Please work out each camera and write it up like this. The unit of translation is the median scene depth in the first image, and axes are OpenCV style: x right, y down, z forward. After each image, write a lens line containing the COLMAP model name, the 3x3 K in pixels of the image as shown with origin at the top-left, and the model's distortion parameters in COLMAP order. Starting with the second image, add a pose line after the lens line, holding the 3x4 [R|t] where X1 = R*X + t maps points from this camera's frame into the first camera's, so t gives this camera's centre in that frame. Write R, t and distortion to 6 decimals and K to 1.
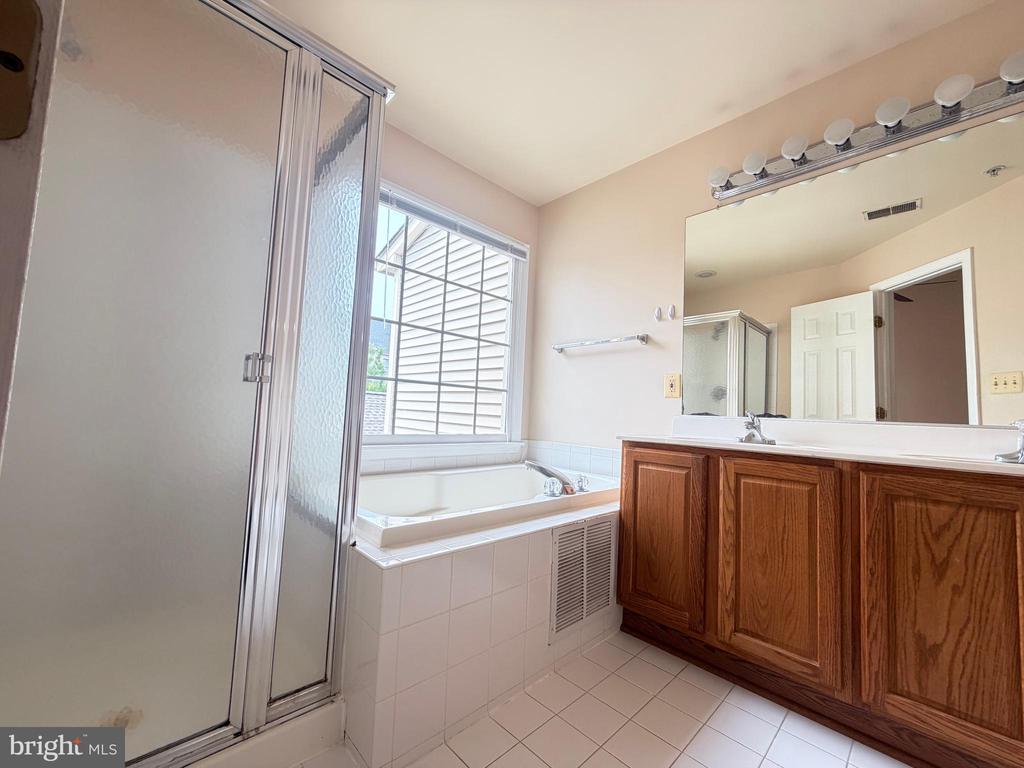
lens RADIAL K [[409.4, 0, 510.9], [0, 409.4, 387.1], [0, 0, 1]] dist [0.001237, -0.000163]
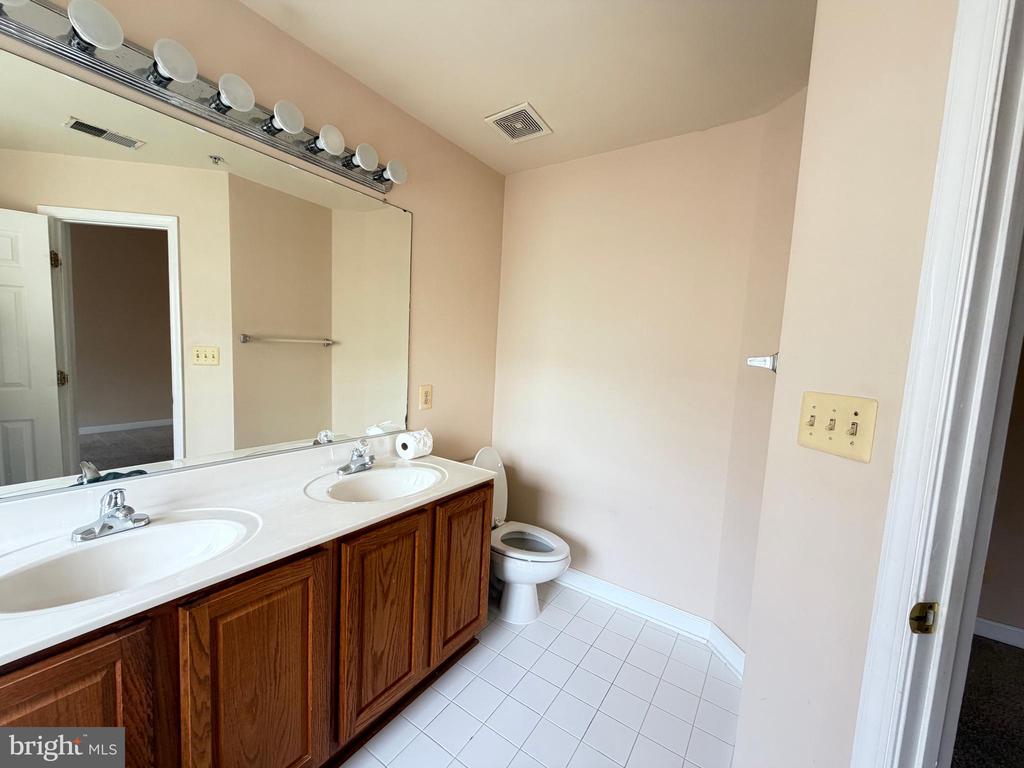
lens RADIAL K [[409.4, 0, 508.8], [0, 409.4, 387.1], [0, 0, 1]] dist [0.001237, -0.000163]
pose [[-0.201187, -0.144720, 0.968803, -0.129614], [-0.127890, 0.984441, 0.120497, -0.321512], [-0.971168, -0.099657, -0.216565, 0.811454]]
